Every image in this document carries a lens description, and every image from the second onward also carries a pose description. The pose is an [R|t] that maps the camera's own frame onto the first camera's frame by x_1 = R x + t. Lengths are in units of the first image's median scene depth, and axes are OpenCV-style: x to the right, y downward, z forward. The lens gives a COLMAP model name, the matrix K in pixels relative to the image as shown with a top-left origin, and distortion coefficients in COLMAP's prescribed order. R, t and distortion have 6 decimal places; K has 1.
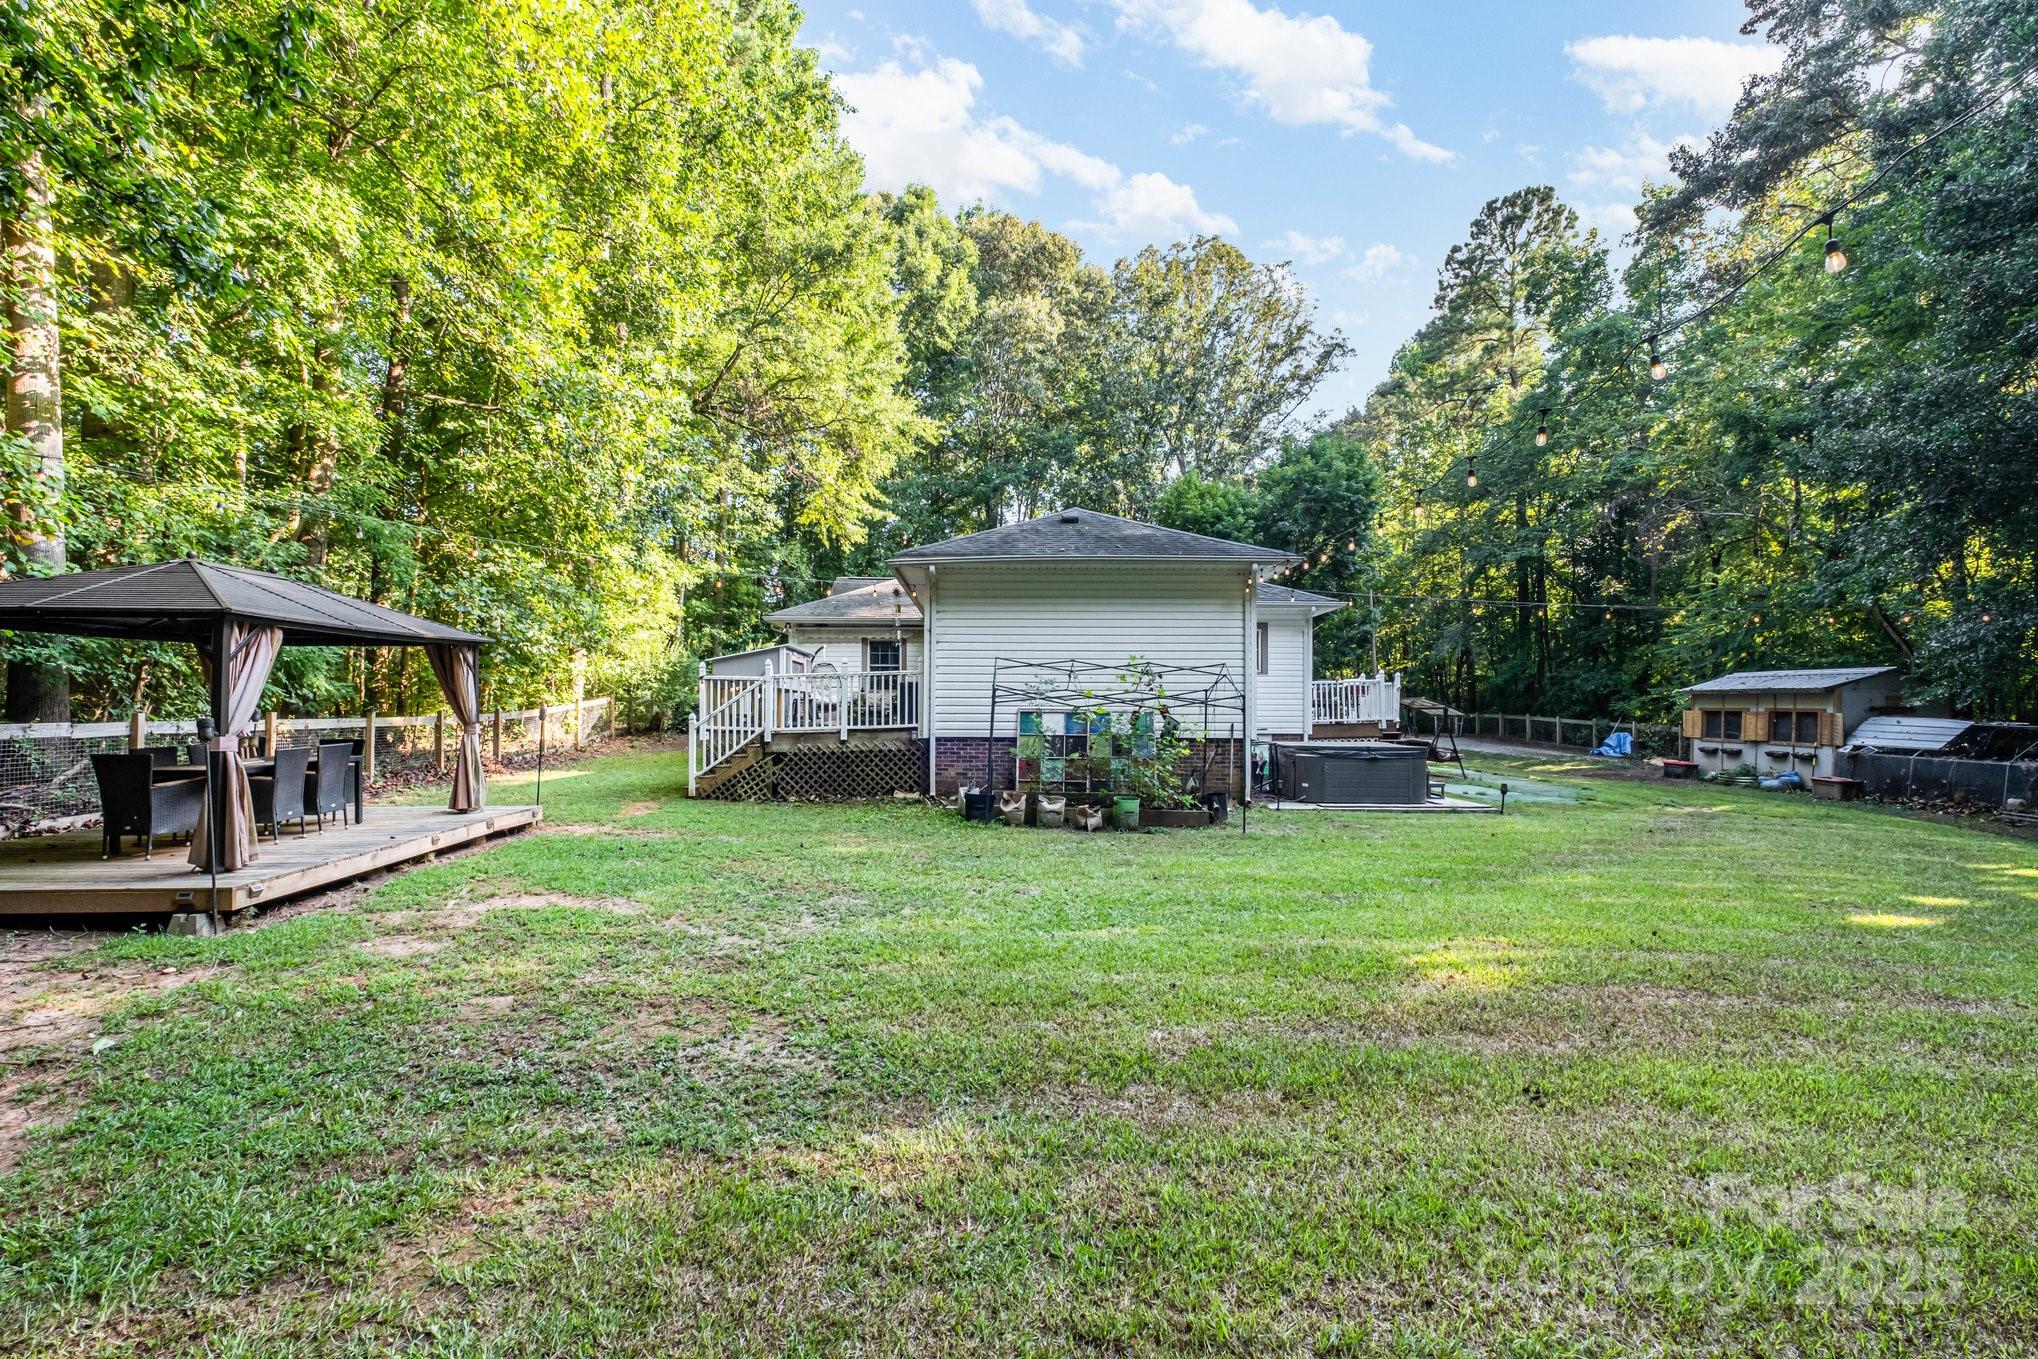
lens RADIAL K [[911.8, 0, 1027.8], [0, 911.8, 714.1], [0, 0, 1]] dist [-0.001550, -0.000351]
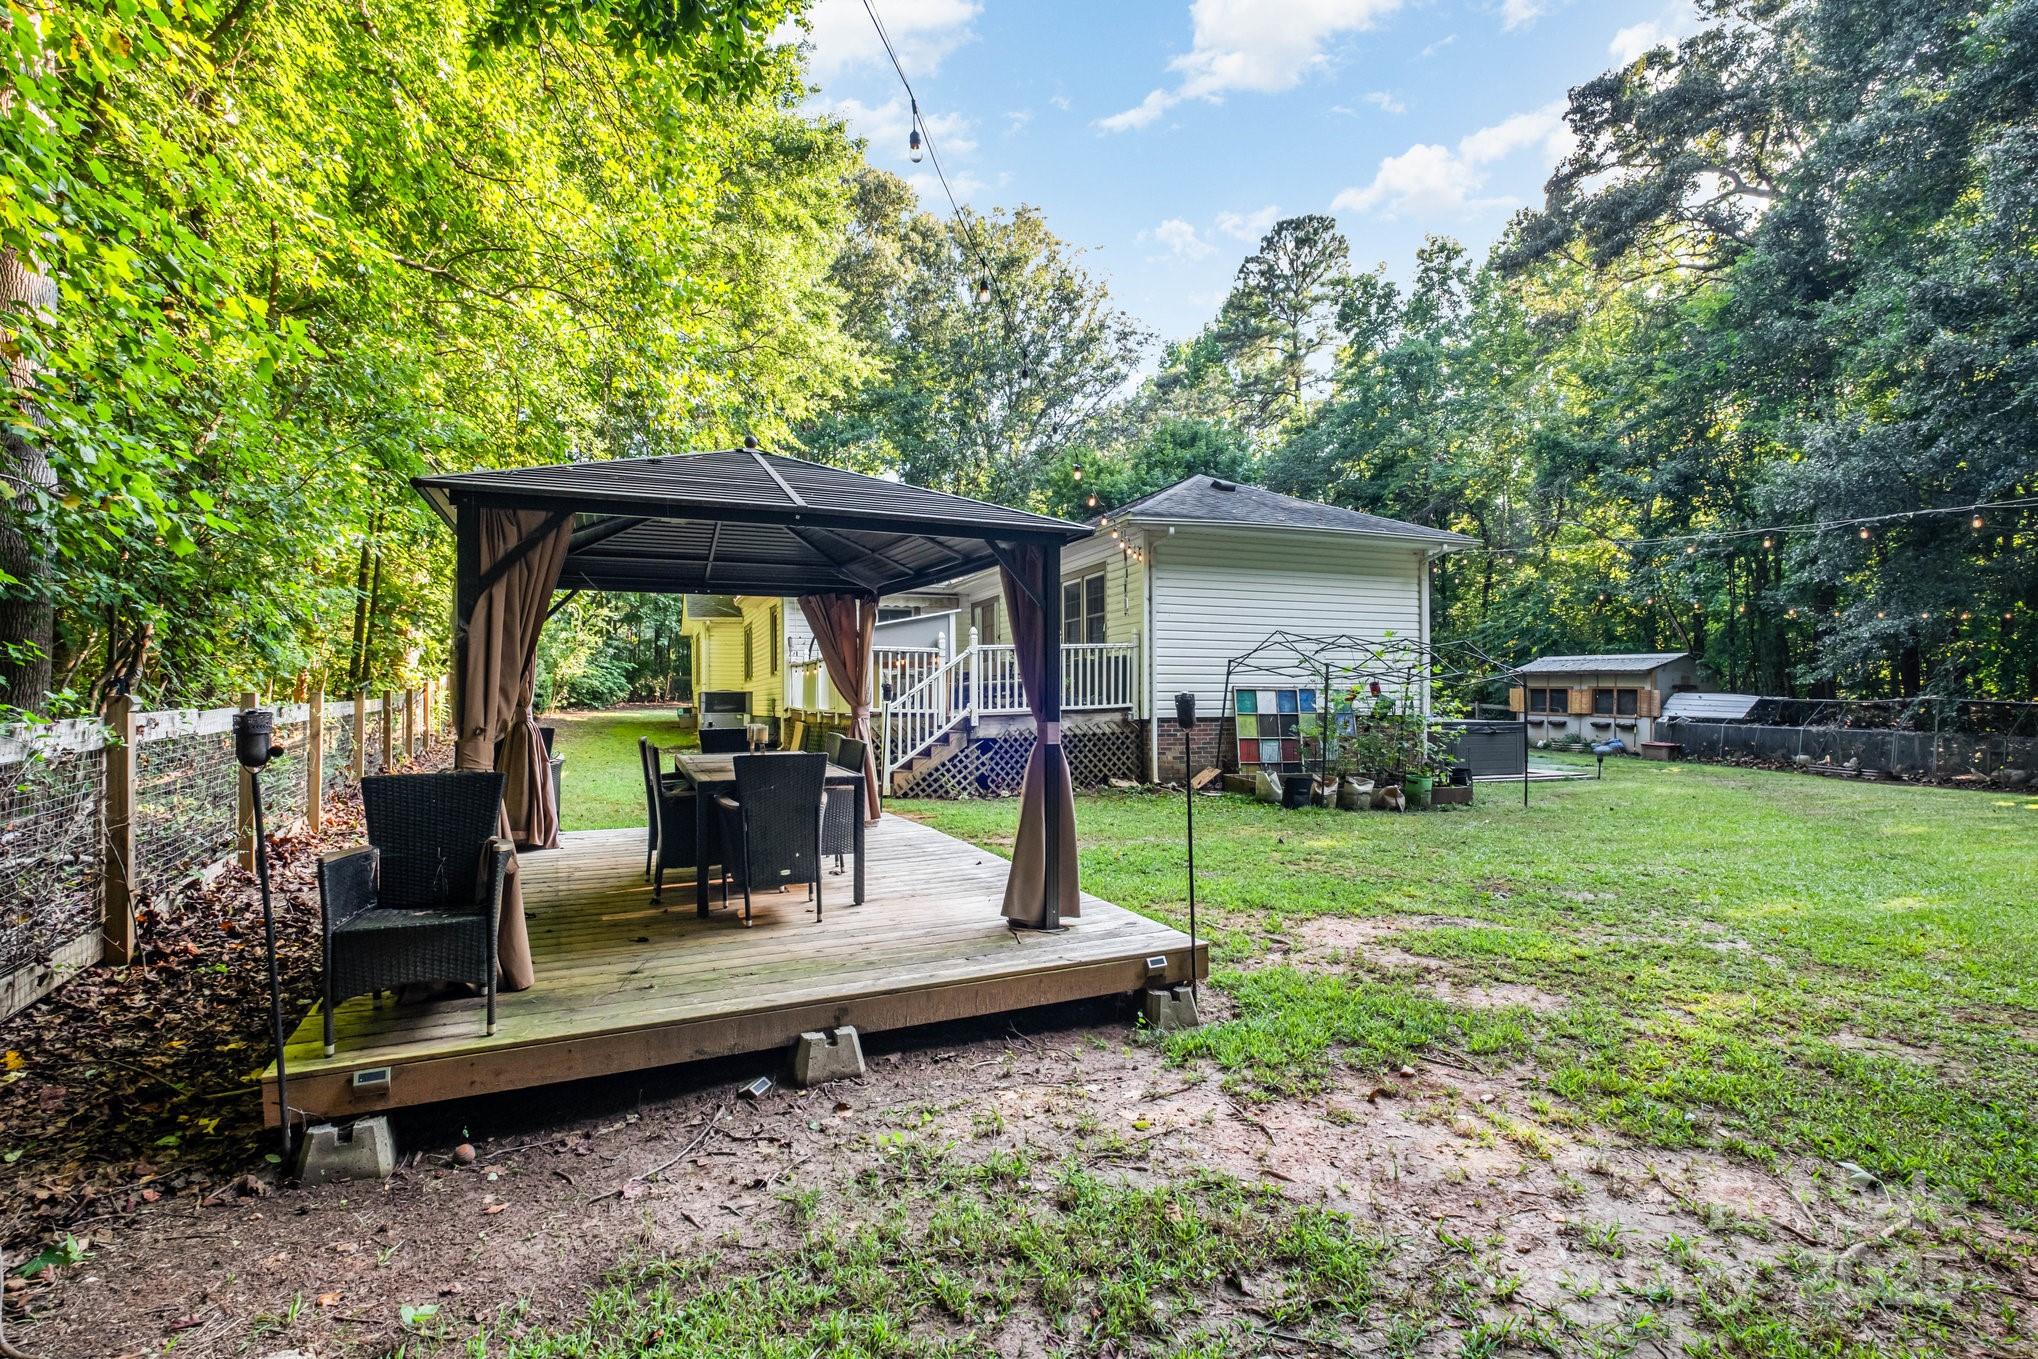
lens RADIAL K [[958.4, 0, 1019.0], [0, 958.4, 679.5], [0, 0, 1]] dist [0.002019, 0.000266]
pose [[0.931054, 0.001260, 0.364878, -0.419712], [0.005166, 0.999848, -0.016636, 0.001853], [-0.364844, 0.017374, 0.930907, 0.124303]]
